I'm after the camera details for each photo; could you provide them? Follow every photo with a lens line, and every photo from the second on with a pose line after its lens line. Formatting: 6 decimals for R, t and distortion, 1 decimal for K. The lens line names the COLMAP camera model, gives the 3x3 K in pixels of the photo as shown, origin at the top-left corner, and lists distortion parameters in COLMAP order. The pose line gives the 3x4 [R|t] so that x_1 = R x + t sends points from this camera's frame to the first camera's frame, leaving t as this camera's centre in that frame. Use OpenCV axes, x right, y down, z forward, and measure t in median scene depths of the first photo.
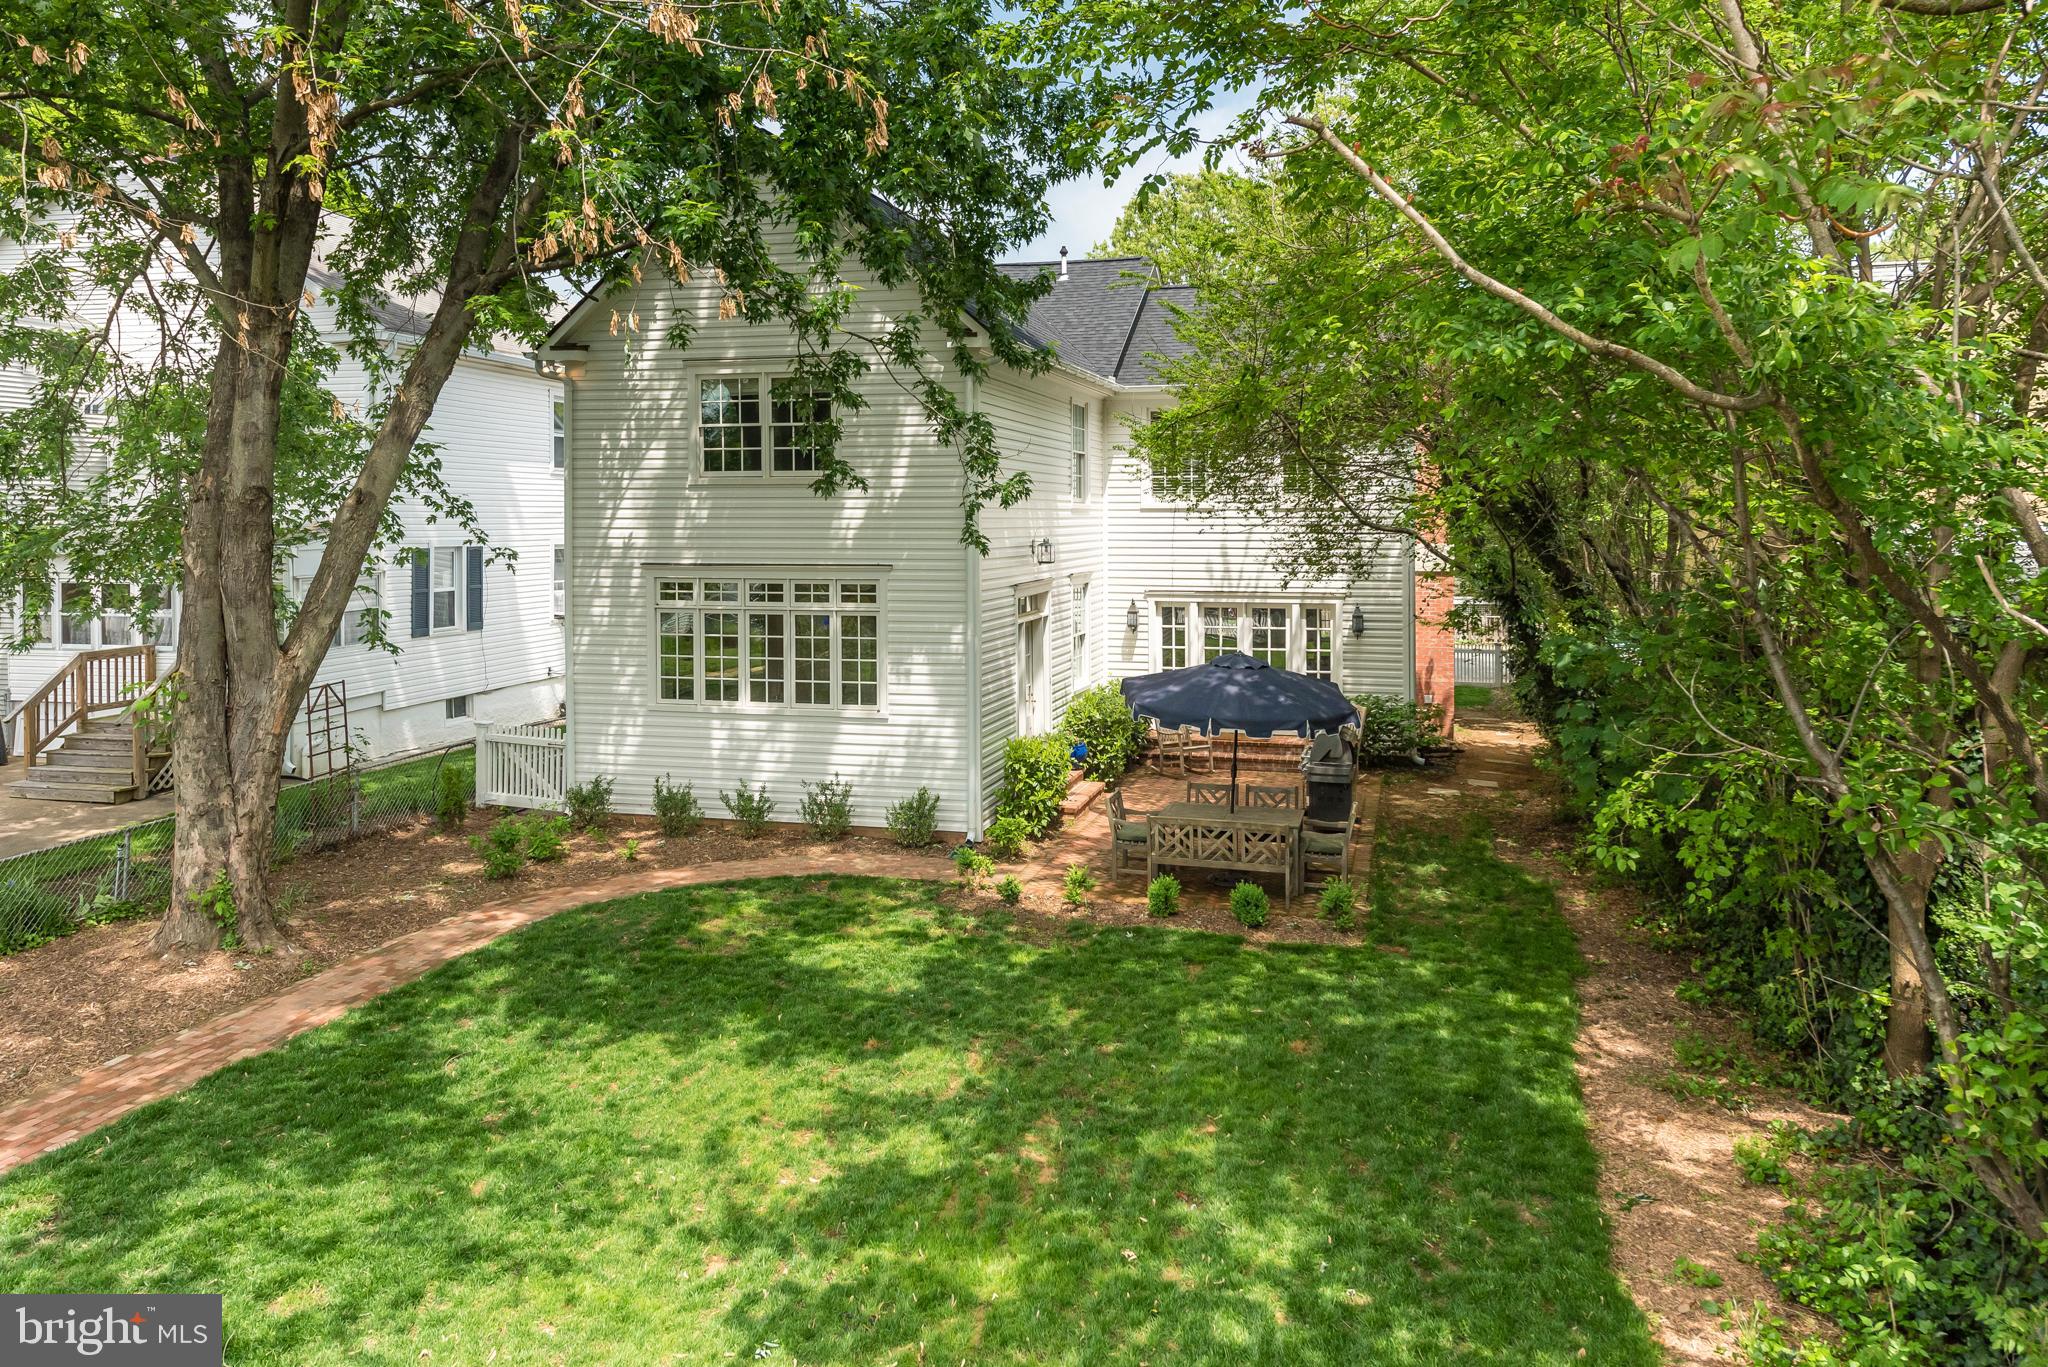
lens RADIAL K [[1413.9, 0, 1060.4], [0, 1413.9, 534.8], [0, 0, 1]] dist [0.029761, -0.009501]
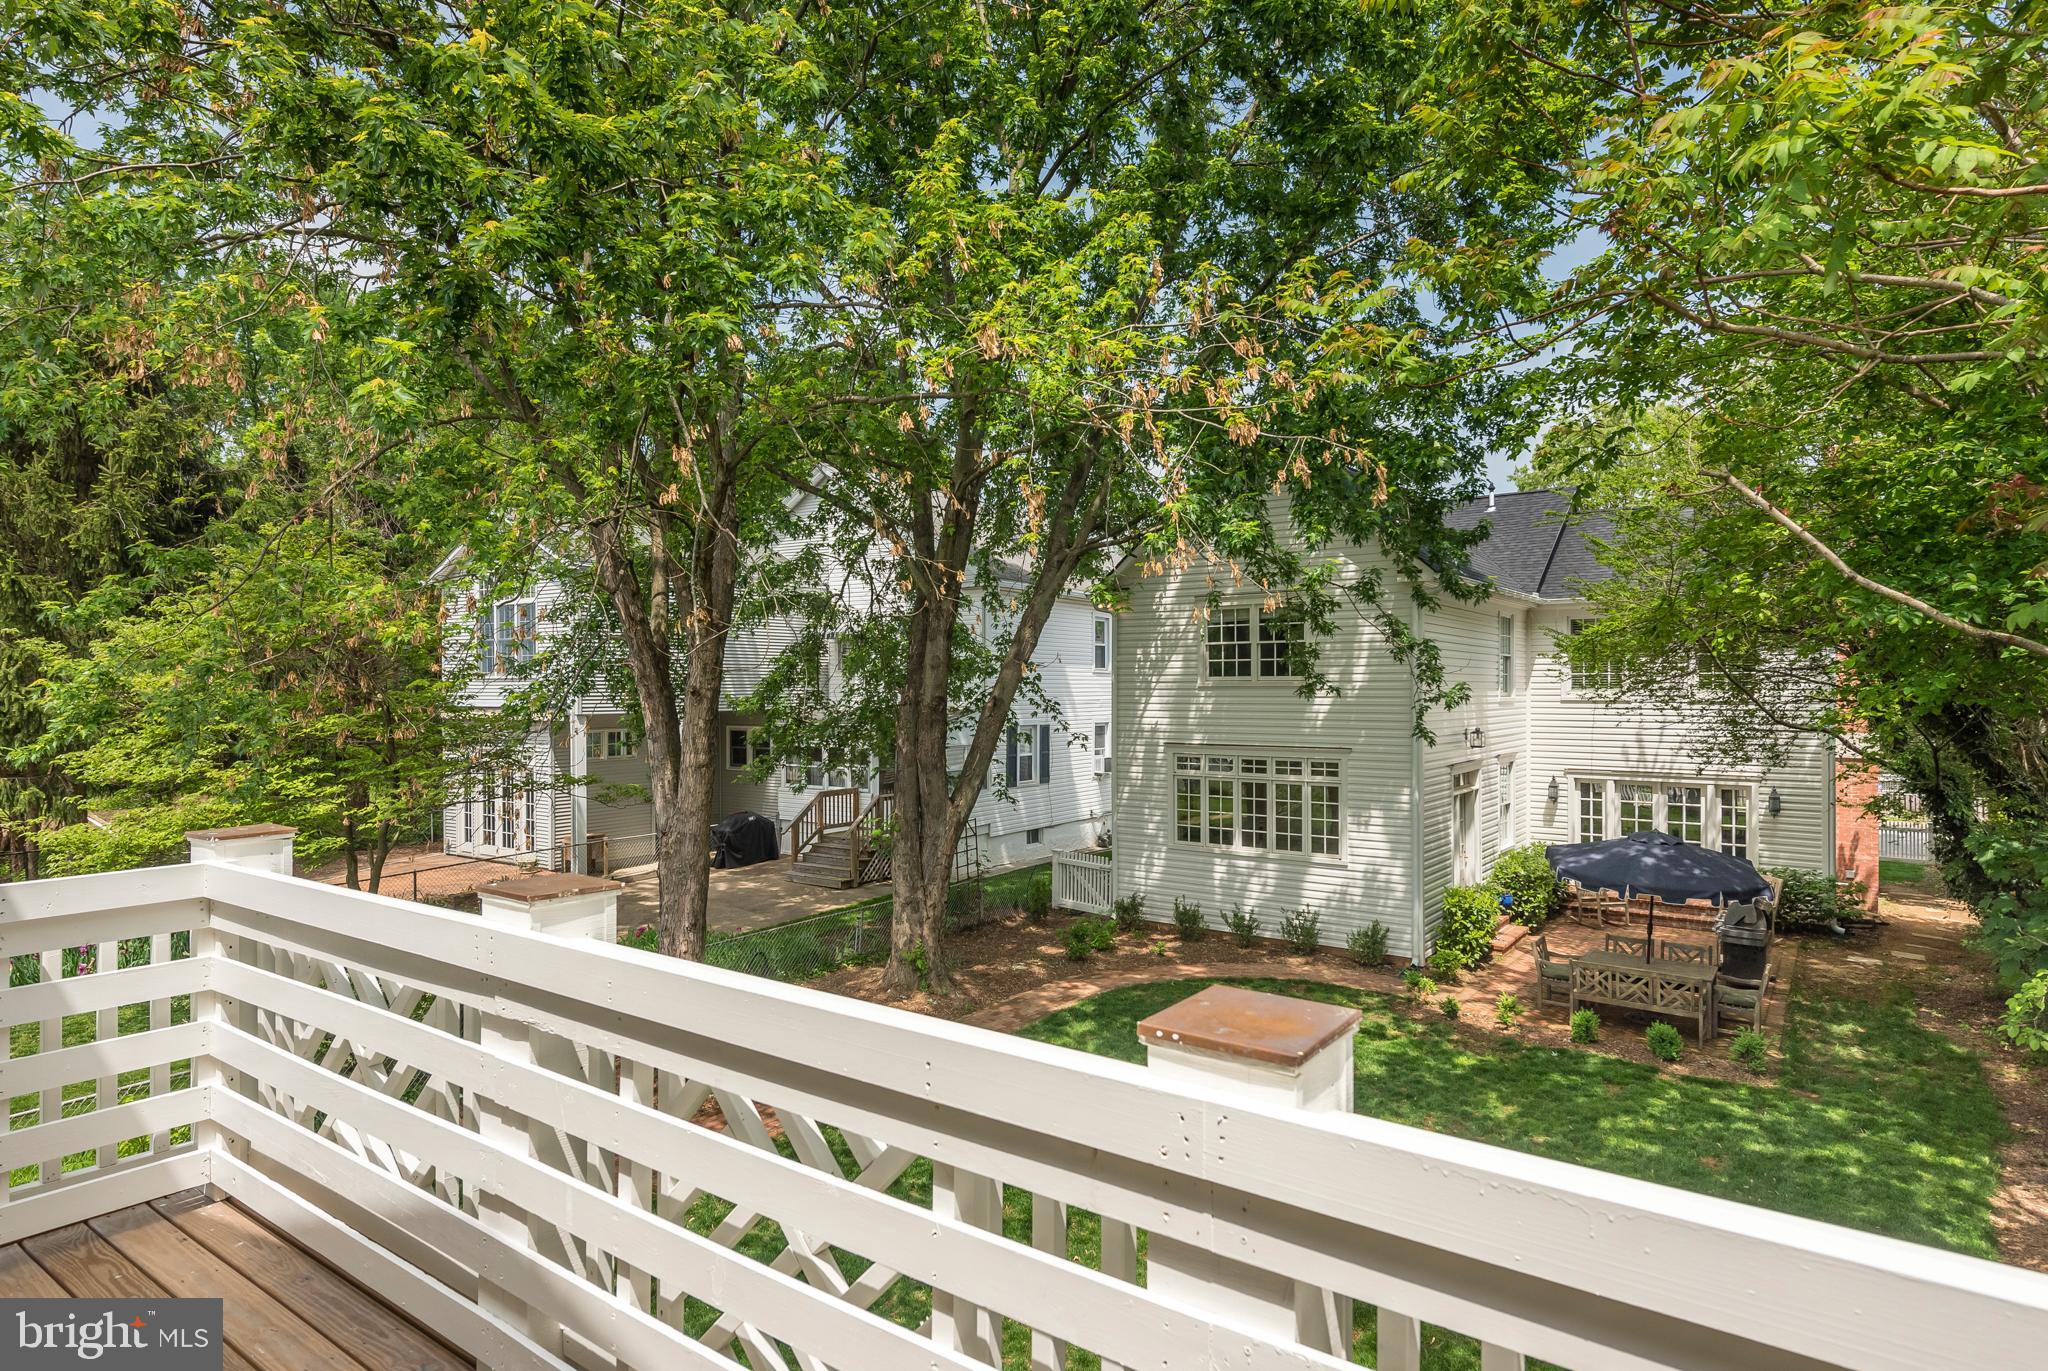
lens RADIAL K [[1125.4, 0, 1025.4], [0, 1125.4, 696.4], [0, 0, 1]] dist [0.028866, -0.016825]
pose [[0.928451, 0.004084, -0.371434, -0.011878], [-0.005466, 0.999982, -0.002667, -0.023405], [0.371416, 0.004506, 0.928456, -0.086889]]
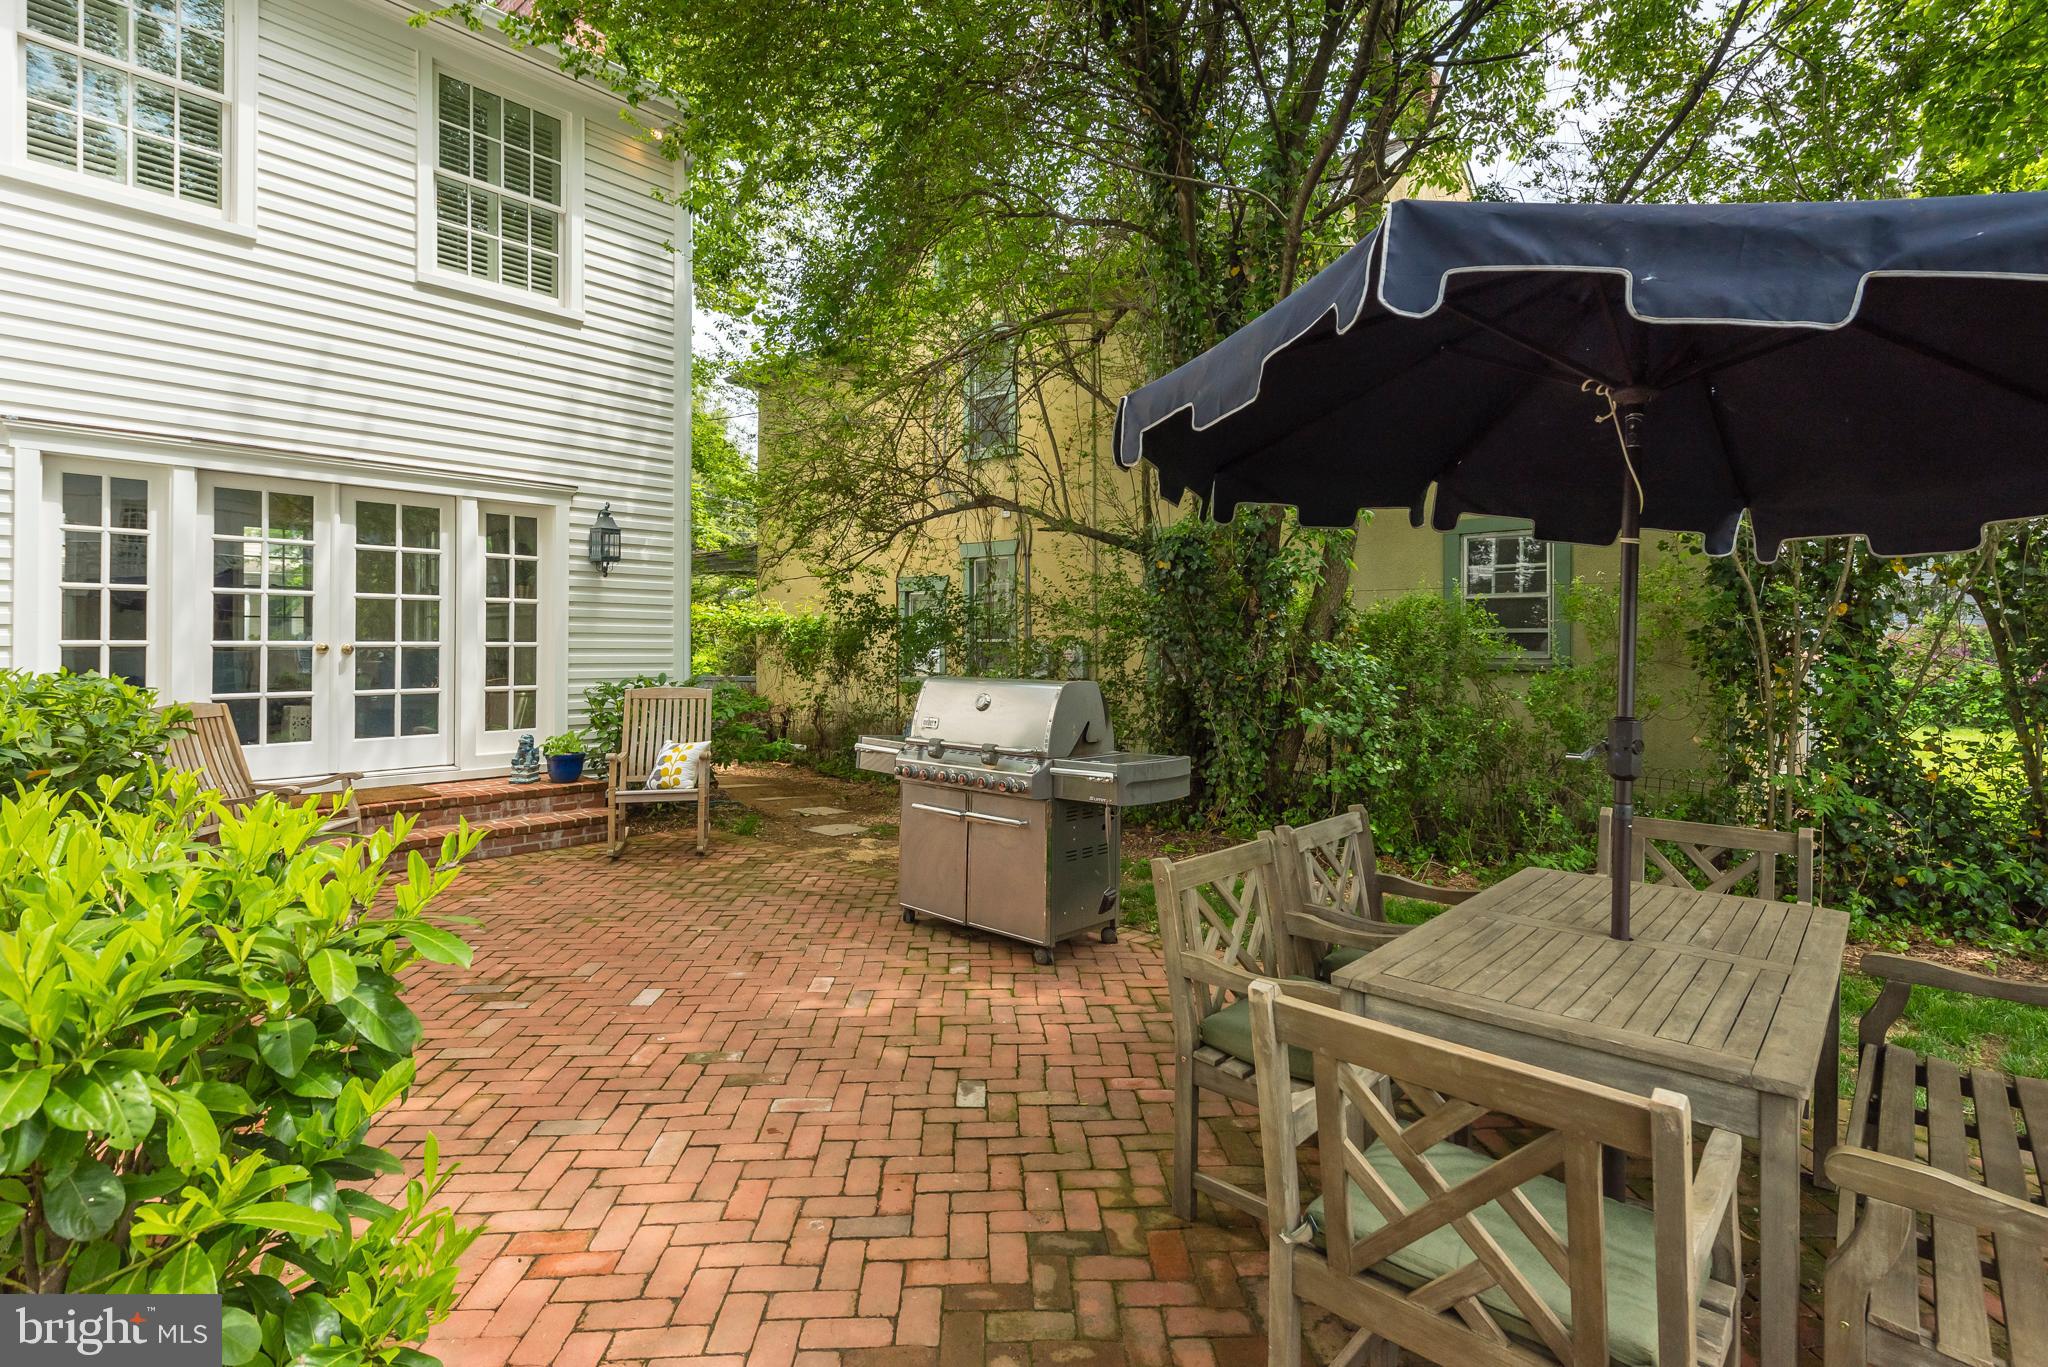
lens RADIAL K [[974.4, 0, 1027.3], [0, 974.4, 636.8], [0, 0, 1]] dist [-0.001696, -0.000553]
pose [[0.444071, 0.015313, 0.895861, -0.055852], [0.016020, 0.999558, -0.025027, 0.142298], [-0.895848, 0.025466, 0.443630, 0.927696]]
